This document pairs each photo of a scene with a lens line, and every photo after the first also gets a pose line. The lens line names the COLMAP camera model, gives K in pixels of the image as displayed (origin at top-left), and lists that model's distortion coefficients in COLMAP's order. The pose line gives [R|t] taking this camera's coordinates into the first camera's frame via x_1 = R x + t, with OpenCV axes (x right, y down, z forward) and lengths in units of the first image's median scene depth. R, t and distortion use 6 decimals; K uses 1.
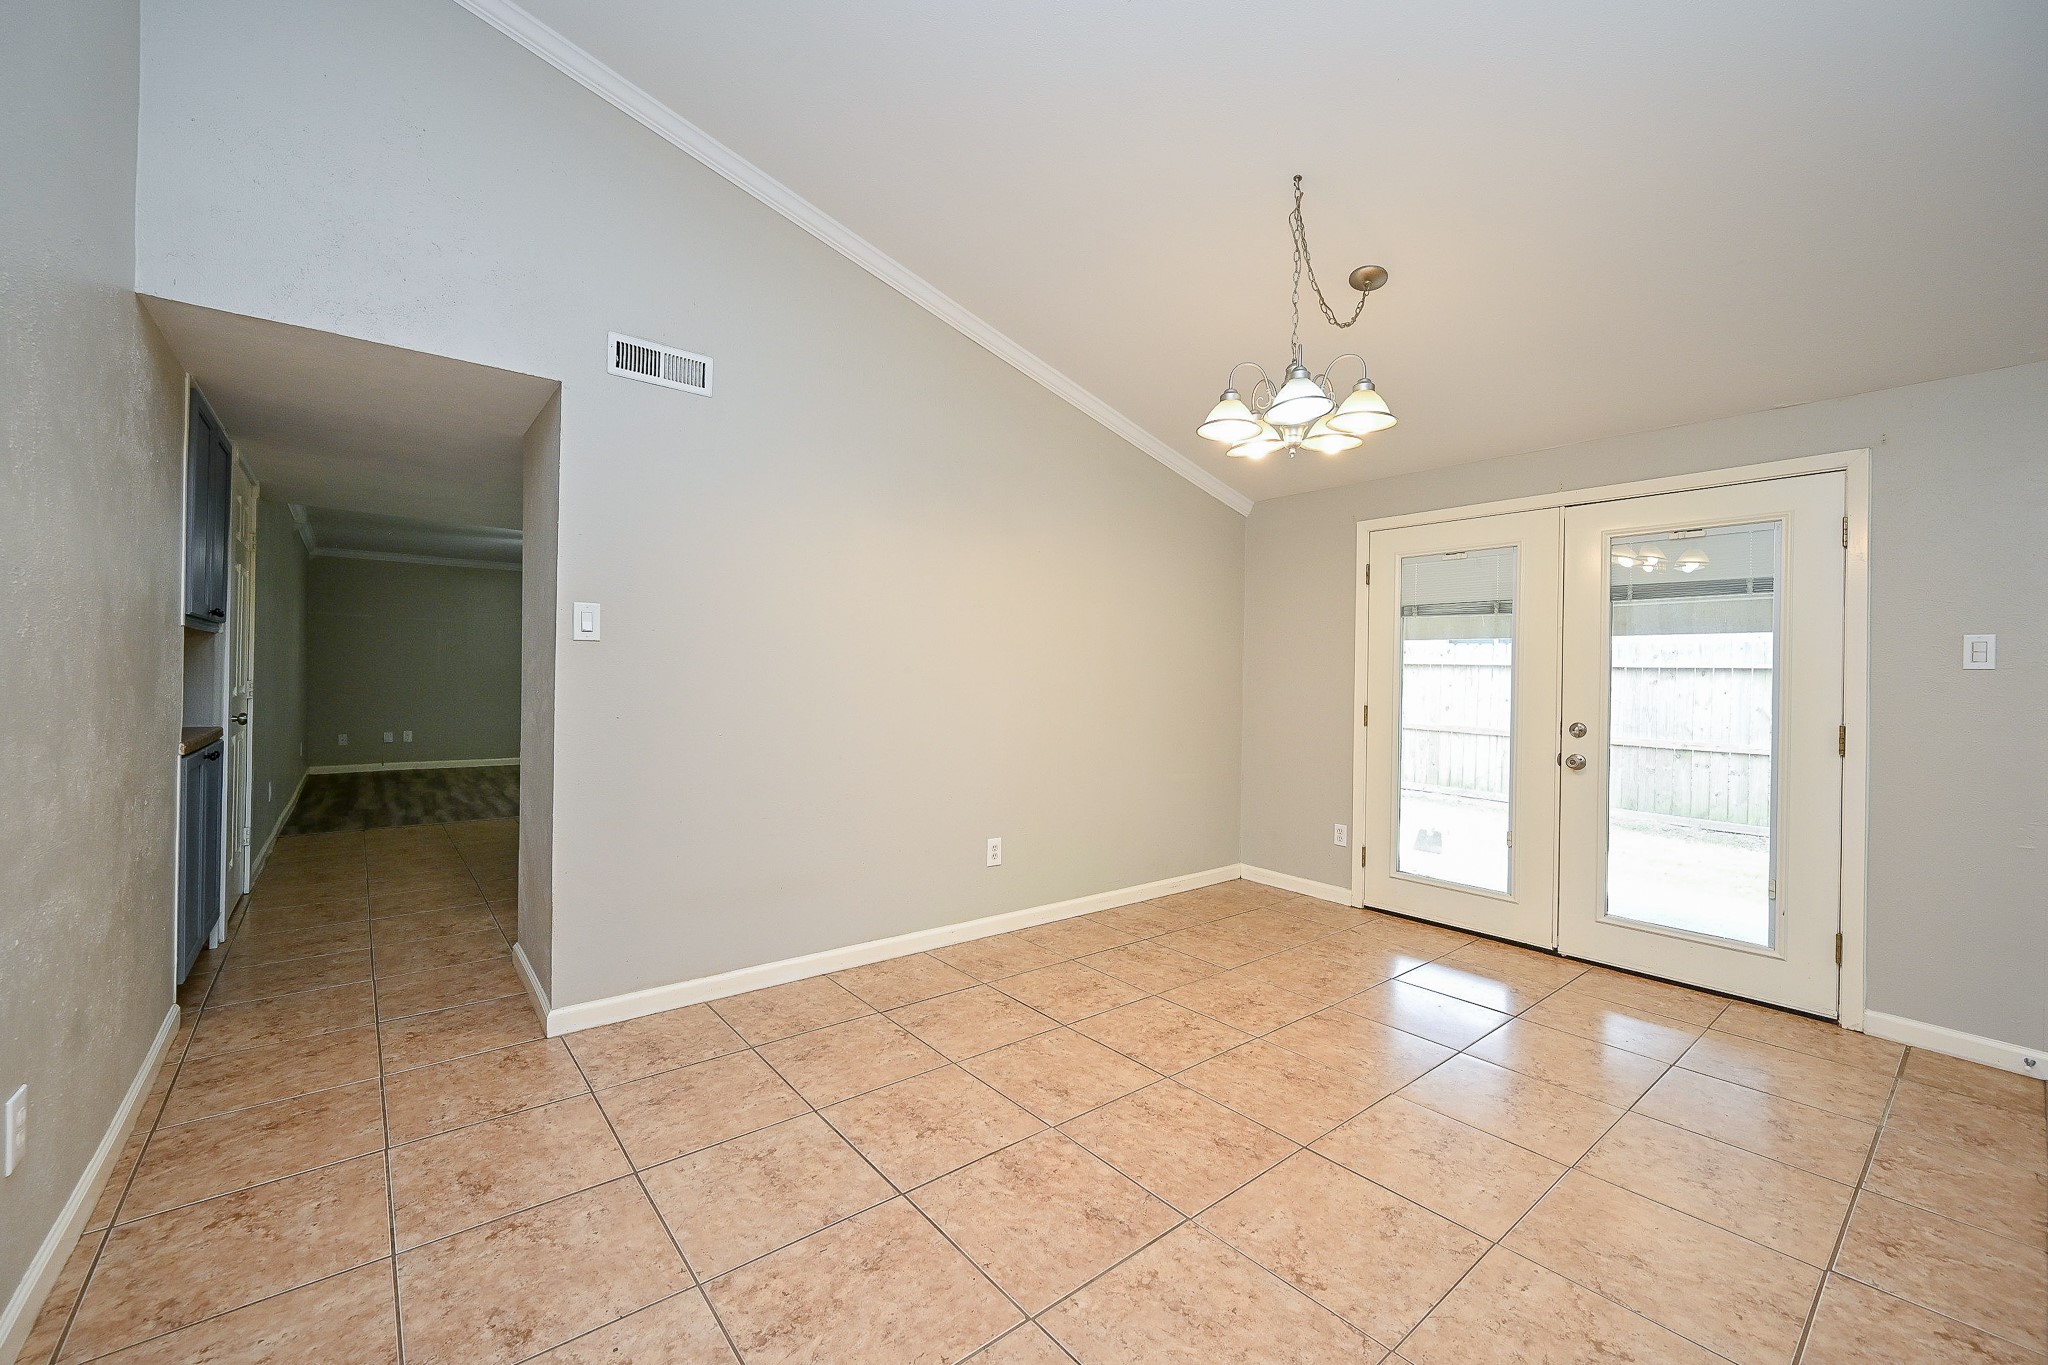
lens RADIAL K [[815.1, 0, 1009.5], [0, 815.1, 682.9], [0, 0, 1]] dist [0.002667, 0.000471]
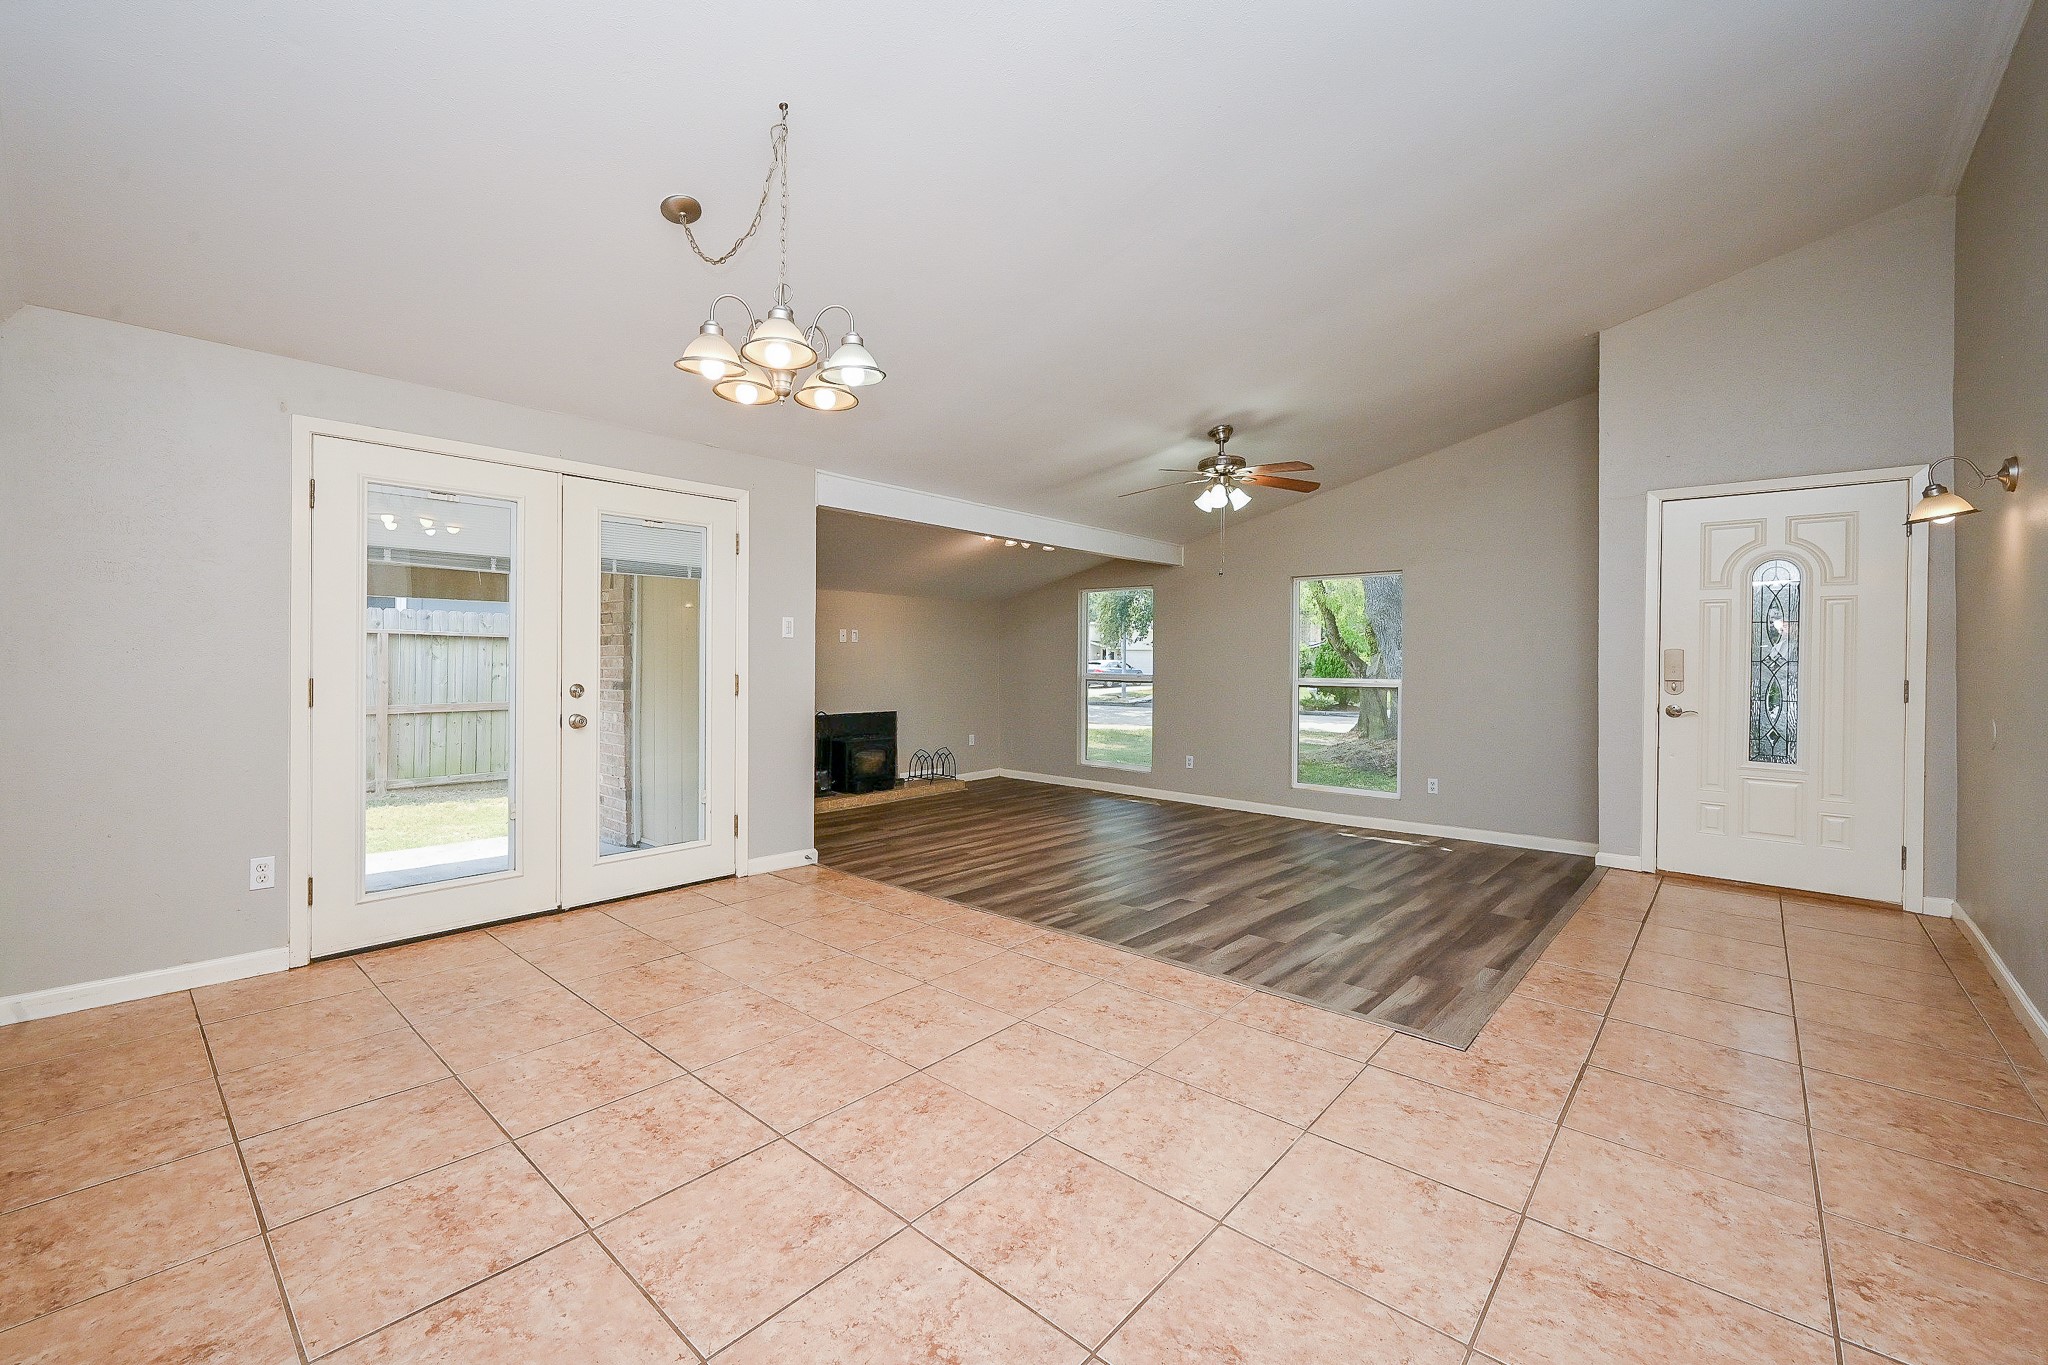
lens RADIAL K [[815.1, 0, 1011.1], [0, 815.1, 667.3], [0, 0, 1]] dist [0.002667, 0.000471]
pose [[-0.150573, -0.026769, 0.988236, -0.557747], [-0.003107, 0.999641, 0.026604, -0.001679], [-0.988594, 0.000936, -0.150602, 0.802053]]
